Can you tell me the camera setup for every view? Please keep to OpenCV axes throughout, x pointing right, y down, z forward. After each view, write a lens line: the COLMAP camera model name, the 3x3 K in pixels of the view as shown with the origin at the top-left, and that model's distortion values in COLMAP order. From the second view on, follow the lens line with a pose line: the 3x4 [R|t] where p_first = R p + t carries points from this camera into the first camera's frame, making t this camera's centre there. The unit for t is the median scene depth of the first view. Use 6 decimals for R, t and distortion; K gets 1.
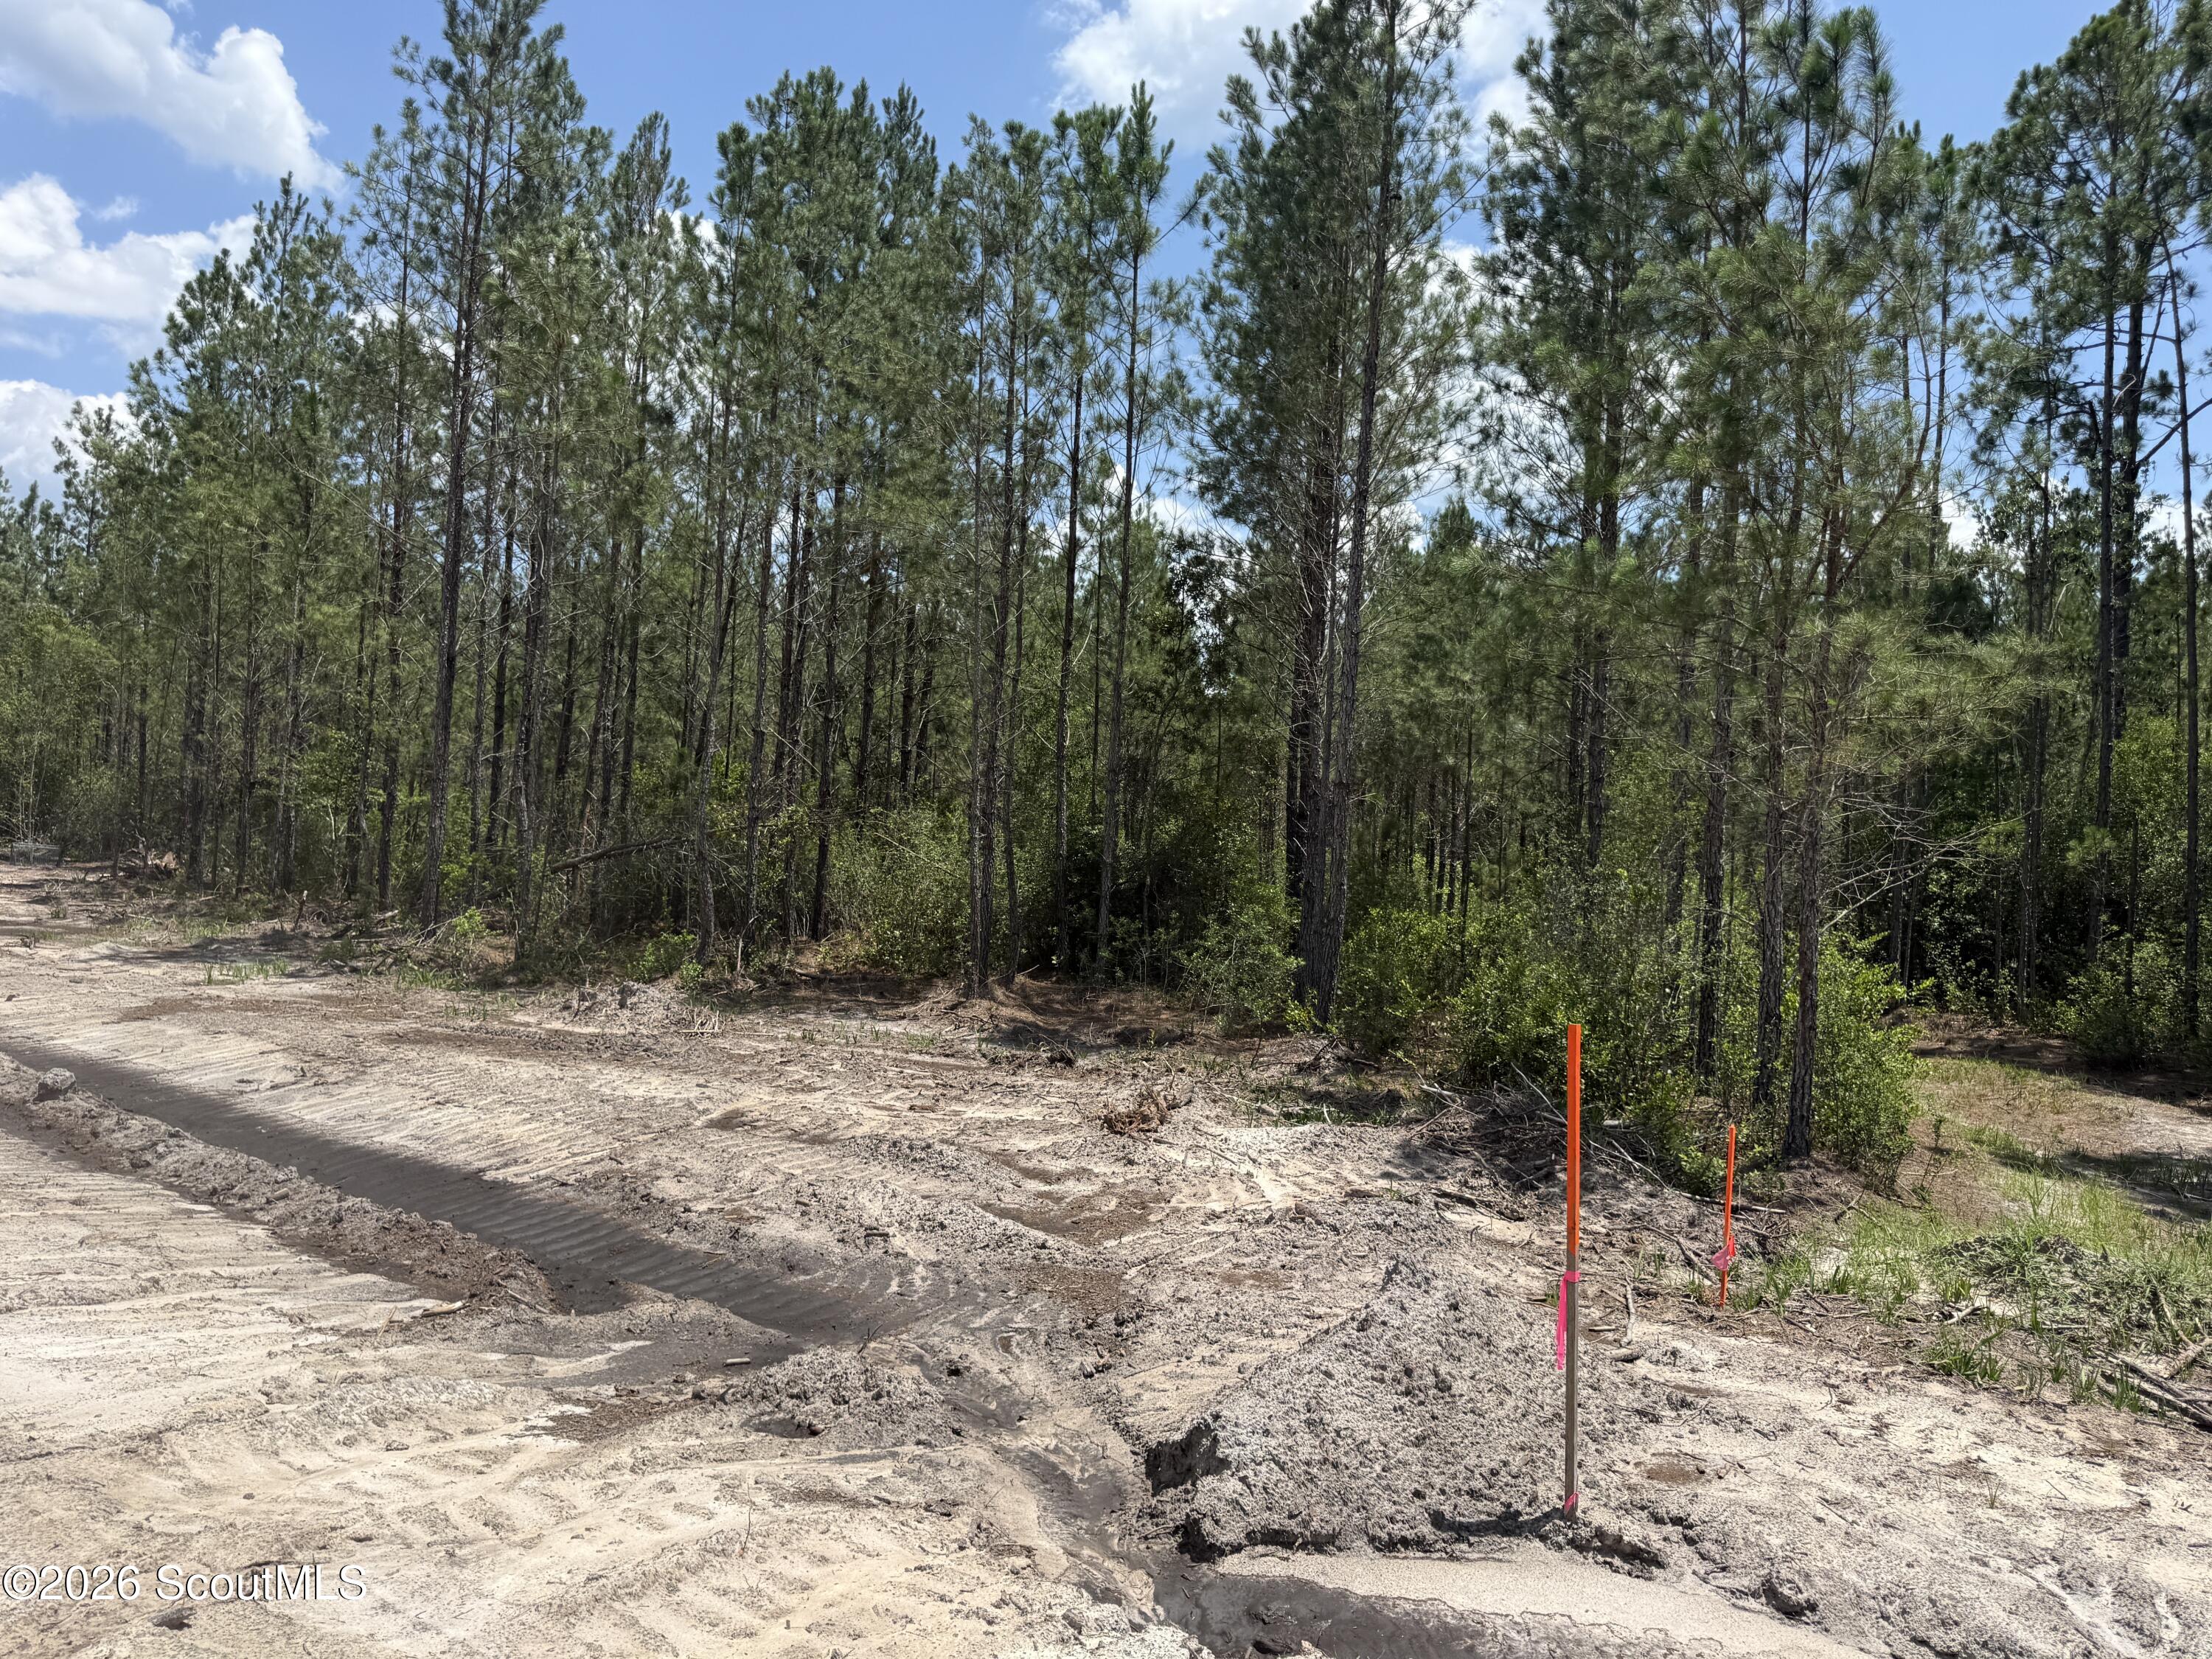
lens RADIAL K [[1581.7, 0, 1106.0], [0, 1581.7, 829.5], [0, 0, 1]] dist [0.014799, -0.001605]
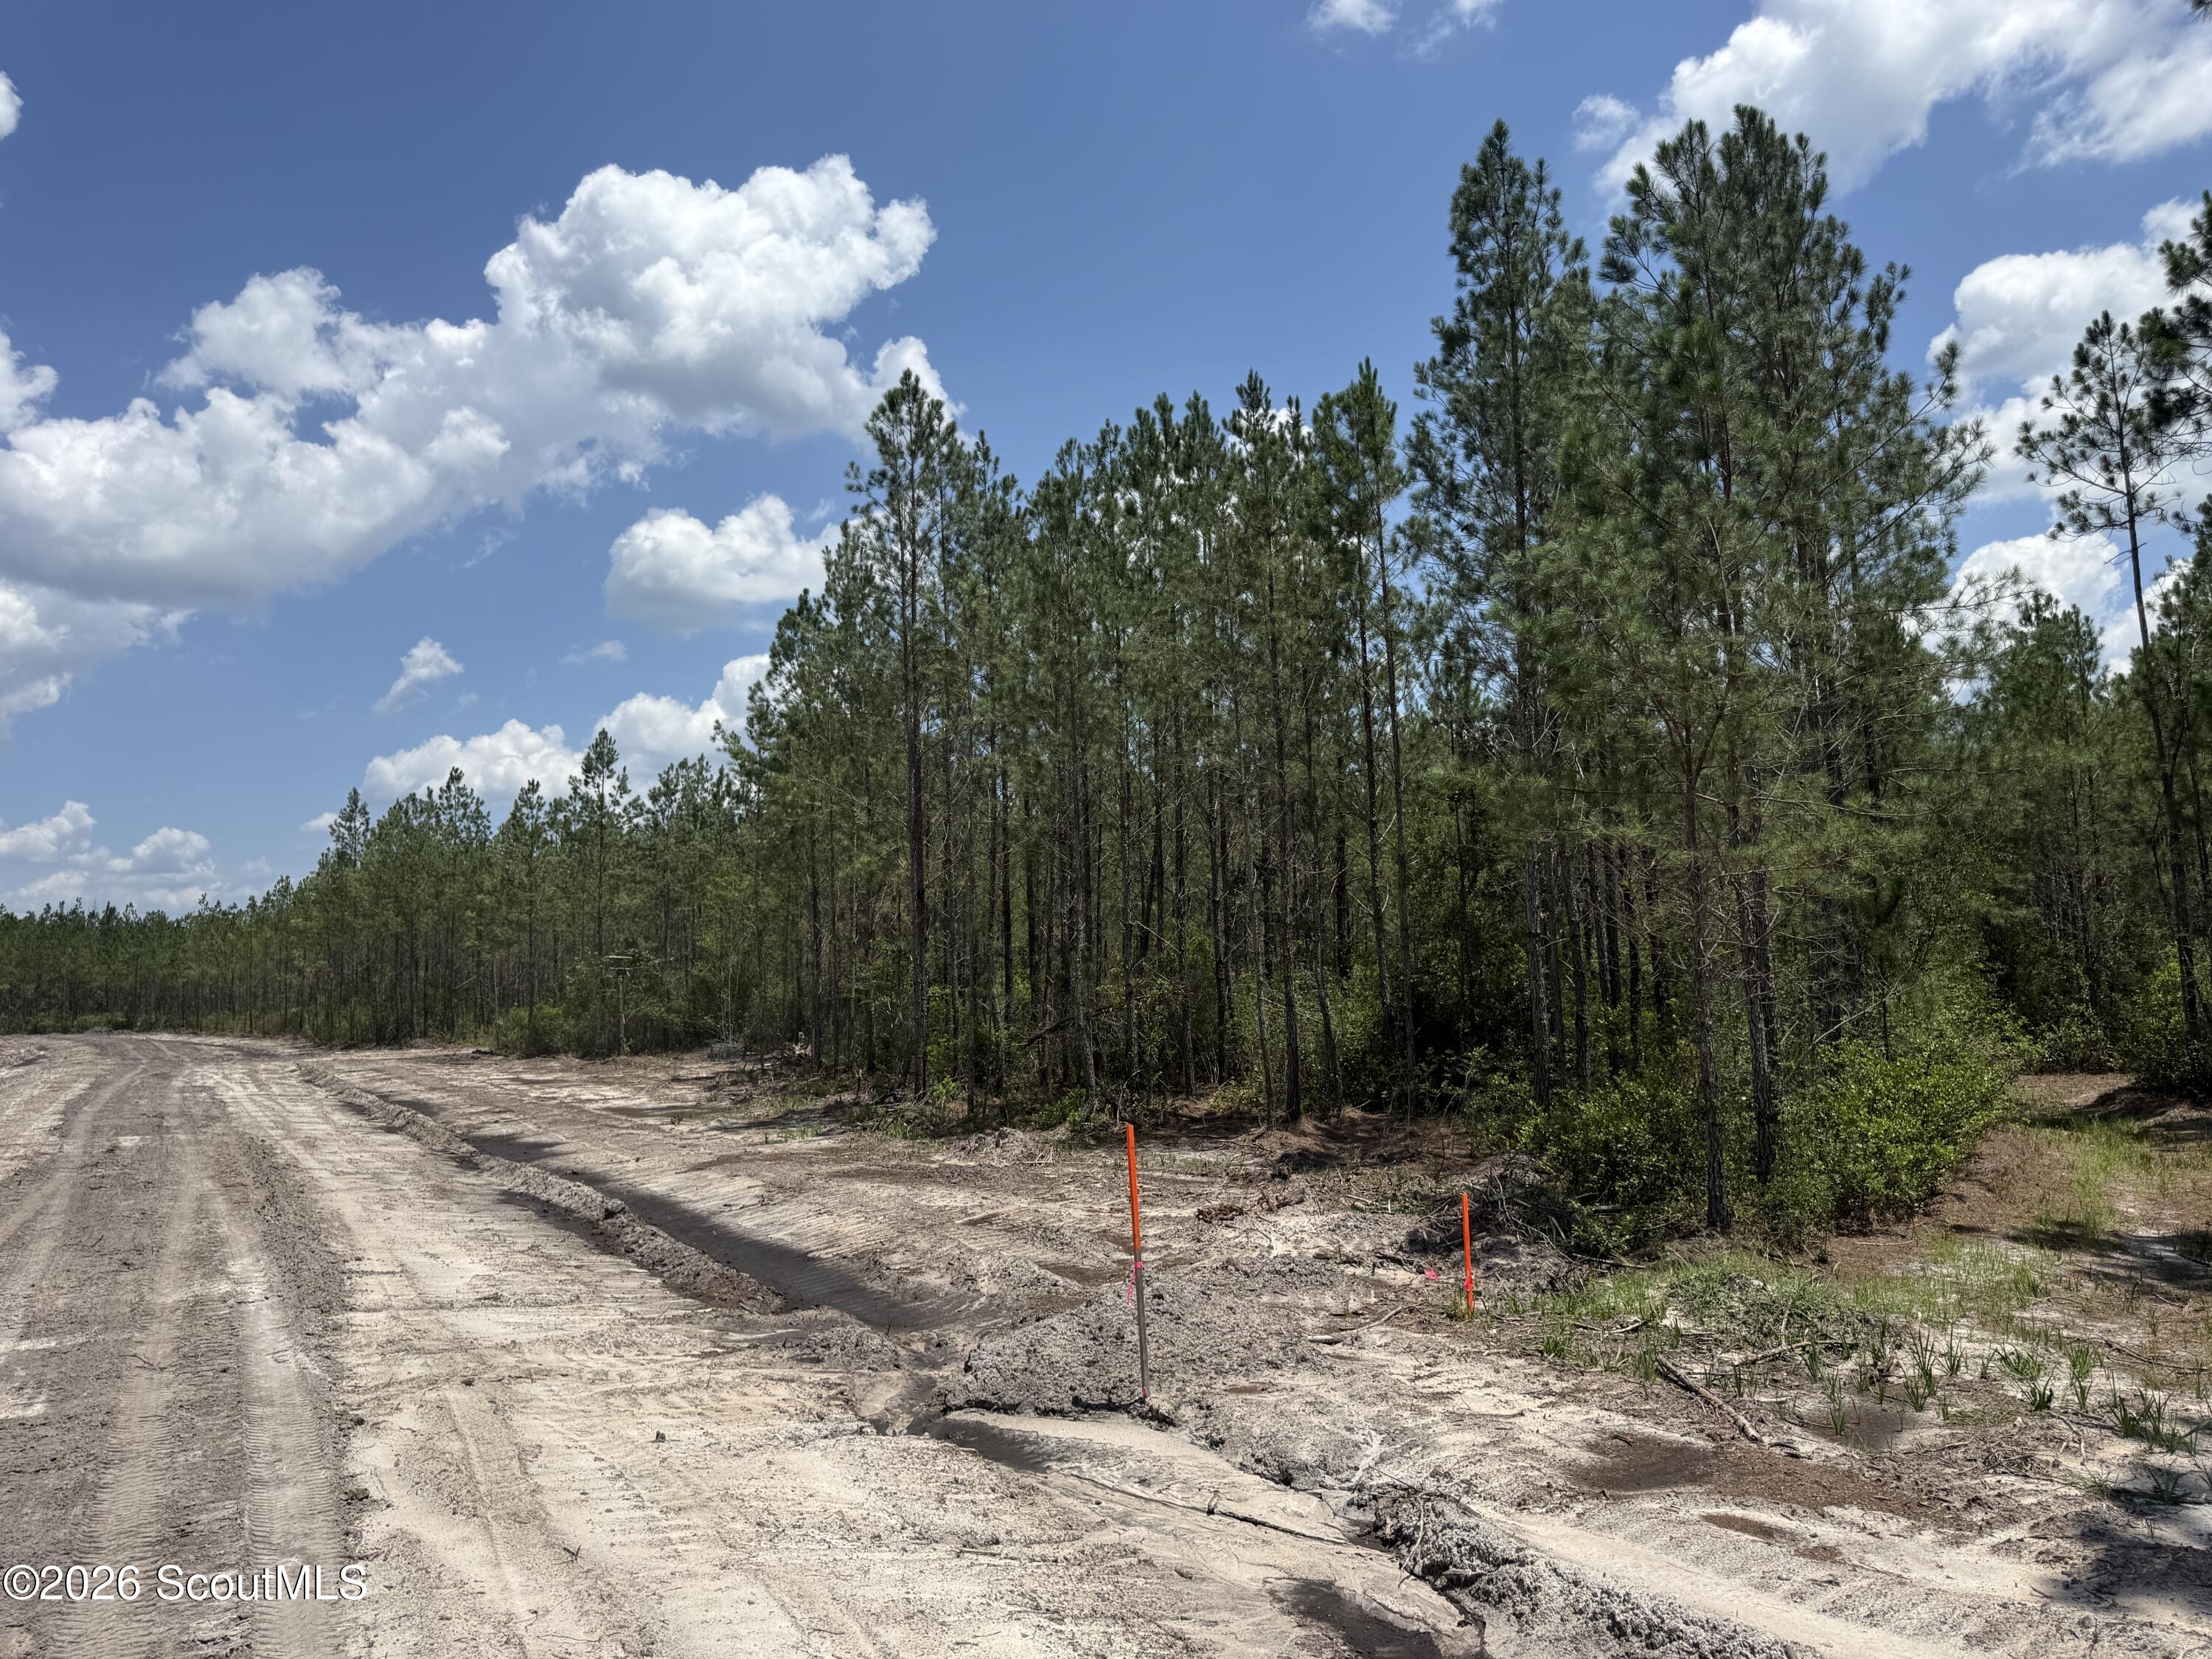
lens RADIAL K [[1581.7, 0, 1106.0], [0, 1581.7, 829.5], [0, 0, 1]] dist [0.014799, -0.001605]
pose [[0.917930, -0.114008, -0.380010, 0.363445], [0.079699, 0.991286, -0.104881, -0.009590], [0.388656, 0.065987, 0.919017, -0.257391]]
